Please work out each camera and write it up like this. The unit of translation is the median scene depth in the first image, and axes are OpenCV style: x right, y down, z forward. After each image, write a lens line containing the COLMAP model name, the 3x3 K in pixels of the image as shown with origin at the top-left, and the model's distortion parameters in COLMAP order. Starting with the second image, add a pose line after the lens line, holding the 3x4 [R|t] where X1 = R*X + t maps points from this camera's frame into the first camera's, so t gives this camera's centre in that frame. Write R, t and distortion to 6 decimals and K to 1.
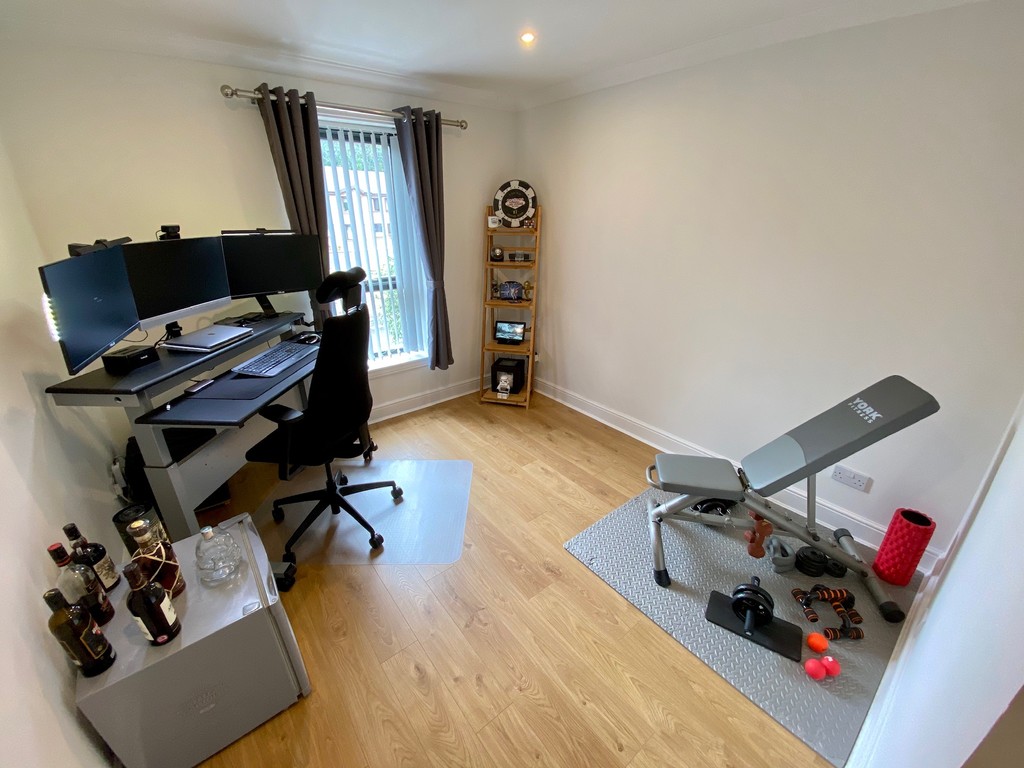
lens RADIAL K [[411.8, 0, 507.6], [0, 411.8, 379.5], [0, 0, 1]] dist [0.032920, -0.031704]
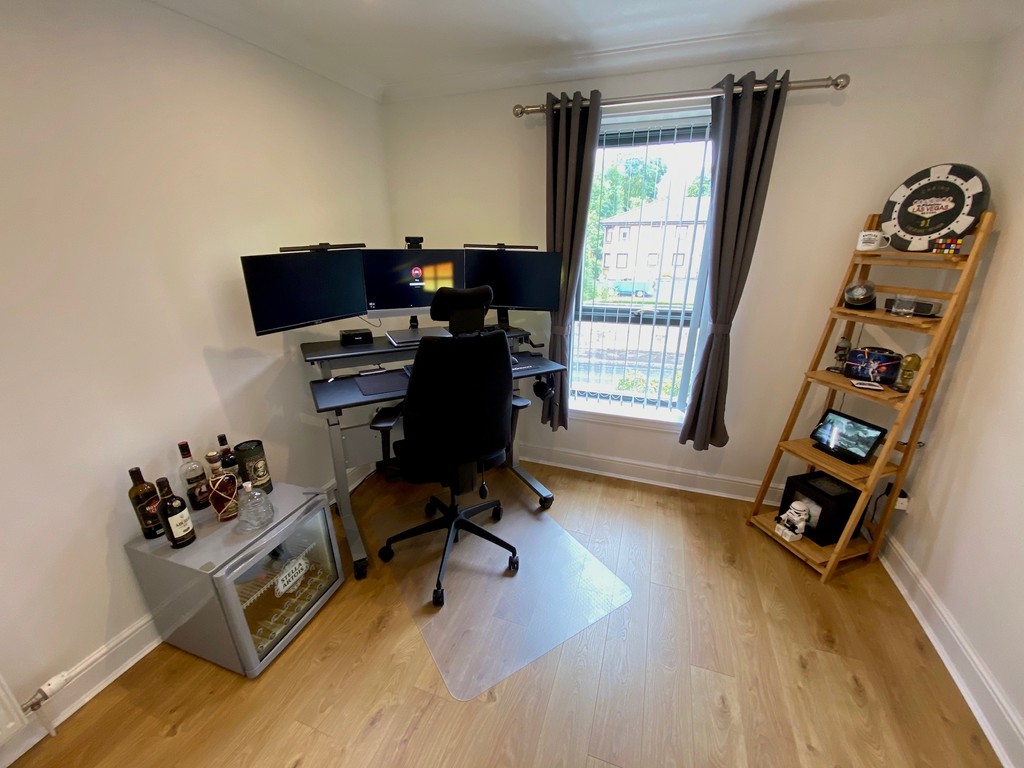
lens RADIAL K [[423.9, 0, 511.7], [0, 423.9, 372.1], [0, 0, 1]] dist [0.062986, -0.036419]
pose [[0.541137, 0.258004, -0.800378, 0.222775], [-0.319102, 0.943586, 0.088423, -0.111578], [0.778039, 0.207554, 0.592939, 0.311514]]
